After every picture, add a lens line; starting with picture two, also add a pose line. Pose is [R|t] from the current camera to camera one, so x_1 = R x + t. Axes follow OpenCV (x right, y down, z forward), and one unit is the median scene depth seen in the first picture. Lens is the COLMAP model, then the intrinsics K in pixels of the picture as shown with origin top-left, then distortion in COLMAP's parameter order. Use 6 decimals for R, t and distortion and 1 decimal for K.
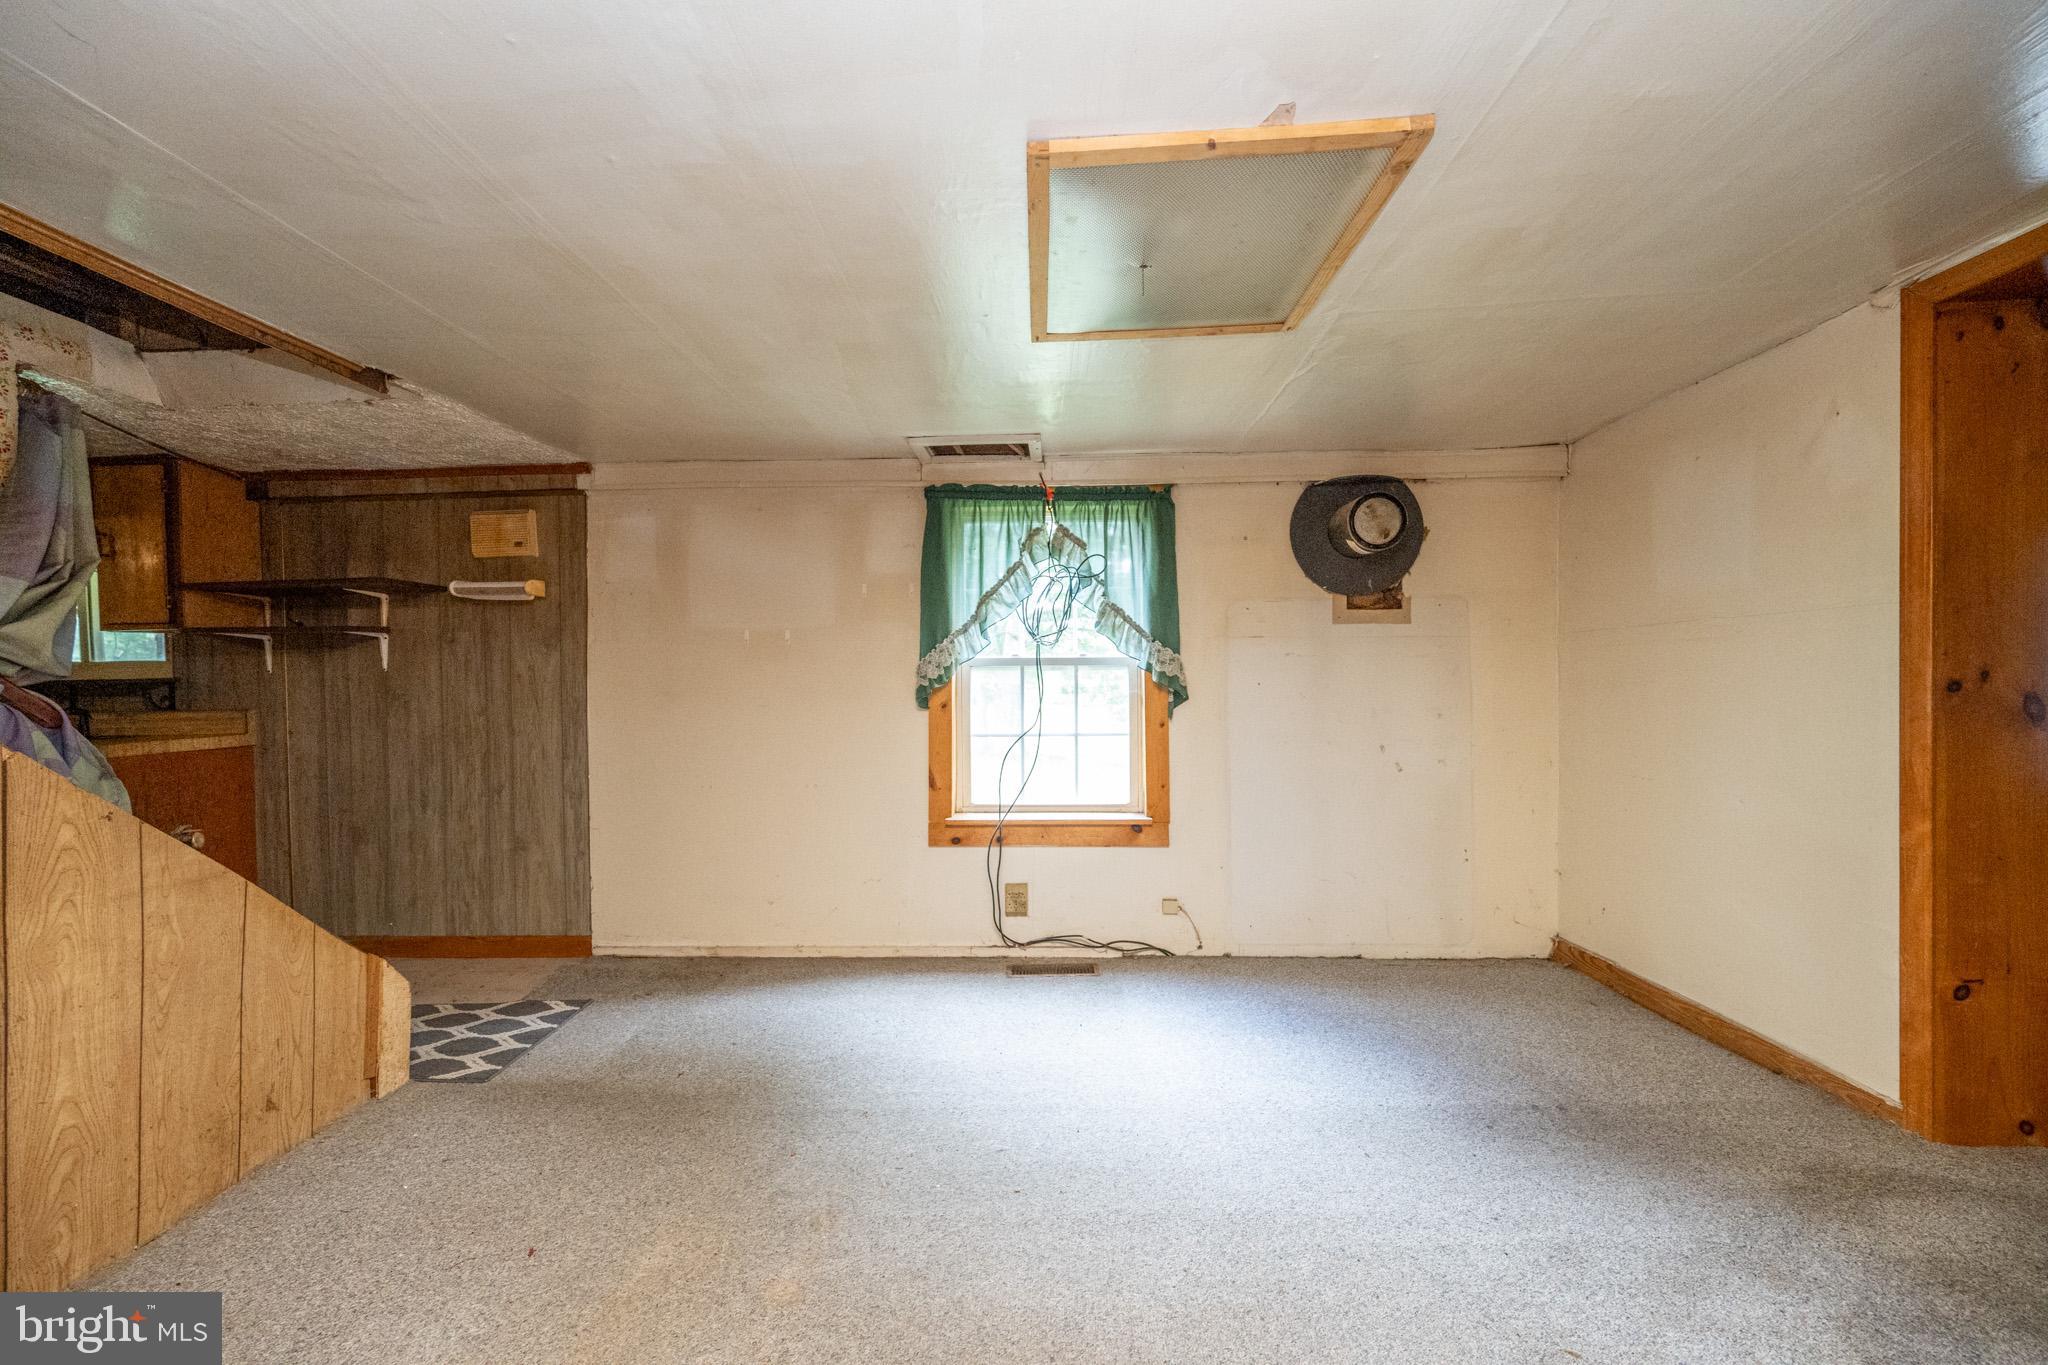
lens RADIAL K [[808.7, 0, 1036.3], [0, 808.7, 682.9], [0, 0, 1]] dist [-0.001640, -0.000271]
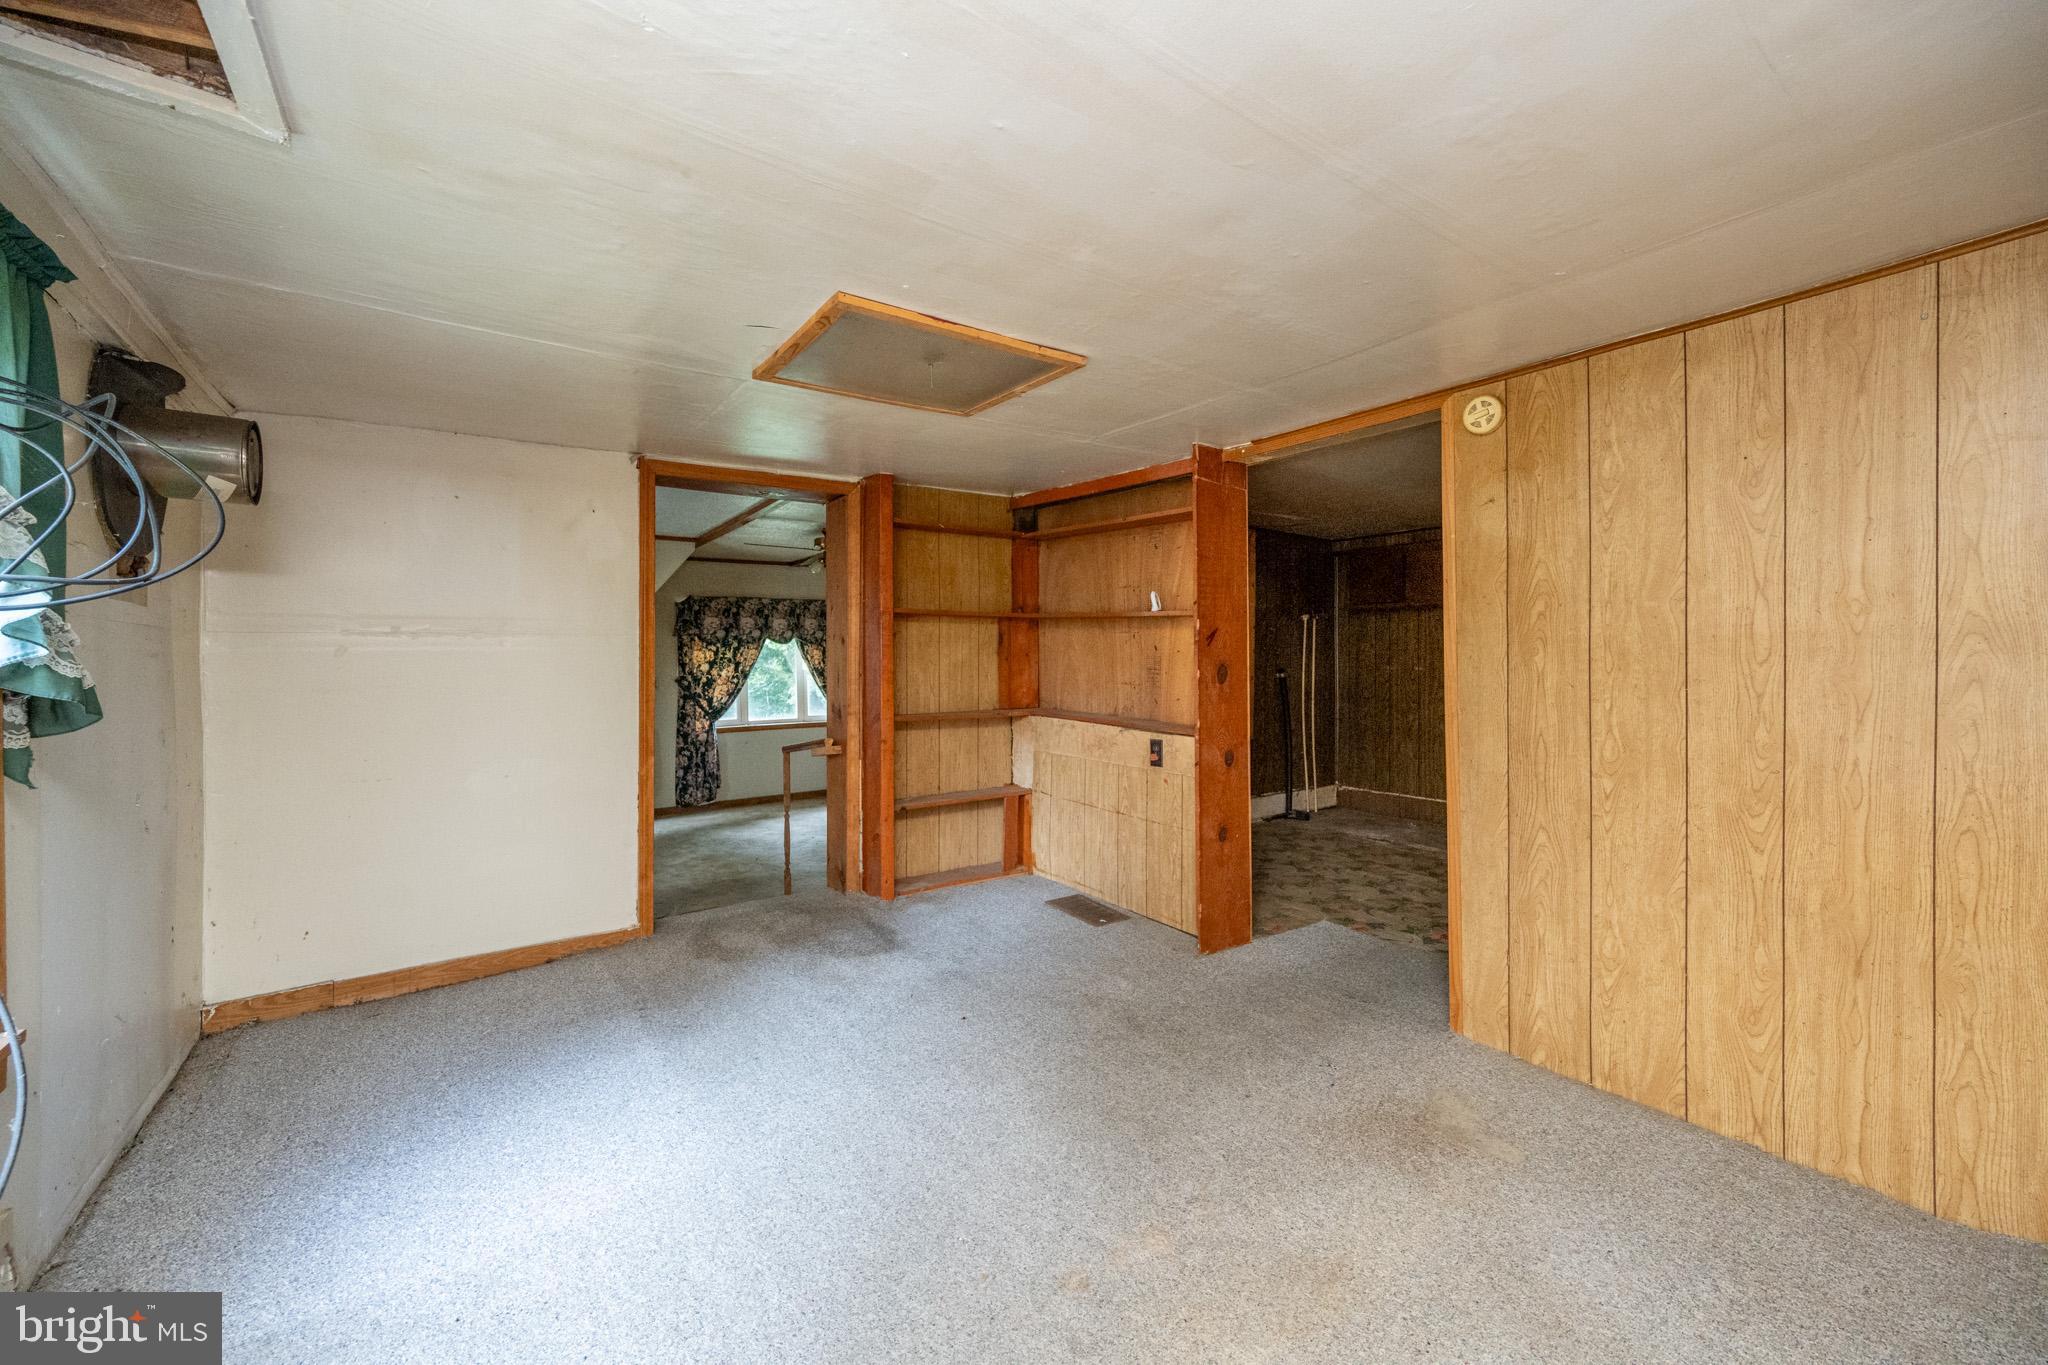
lens RADIAL K [[831.7, 0, 1012.3], [0, 831.7, 669.5], [0, 0, 1]] dist [-0.000644, -0.000213]
pose [[-0.583087, 0.009709, 0.812352, -0.766452], [0.021536, 0.999762, 0.003509, -0.012811], [-0.812124, 0.019541, -0.583157, 1.239072]]
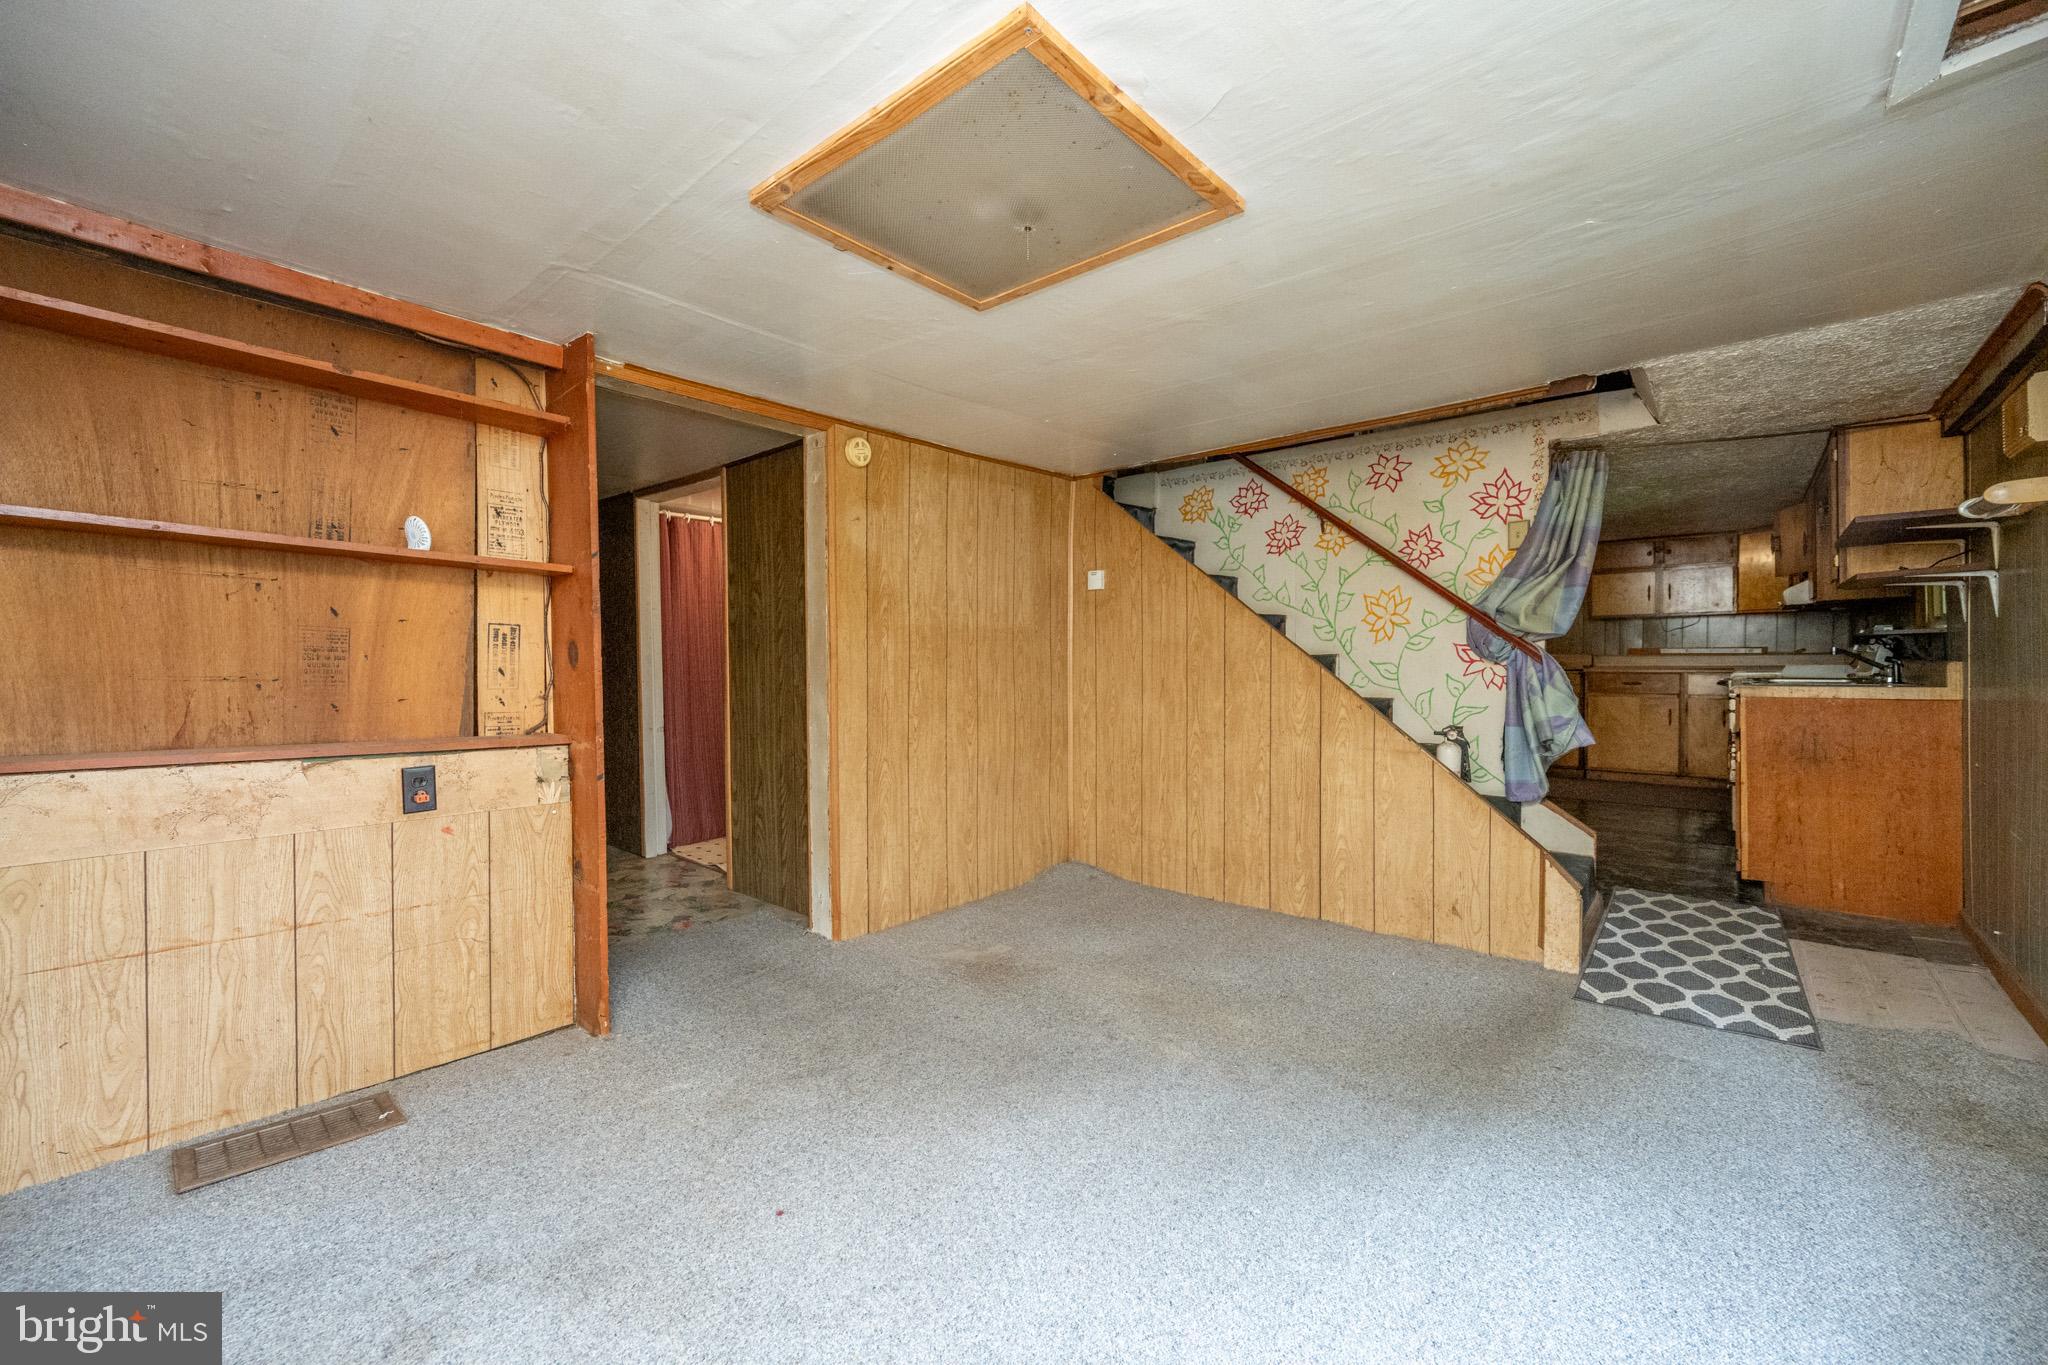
lens RADIAL K [[823.5, 0, 1024.0], [0, 823.5, 682.5], [0, 0, 1]] dist [-0.000108, -0.000037]
pose [[-0.639787, 0.043121, -0.767341, 0.692446], [0.010511, 0.998822, 0.047366, -0.000195], [0.768480, 0.022239, -0.639487, 1.216708]]
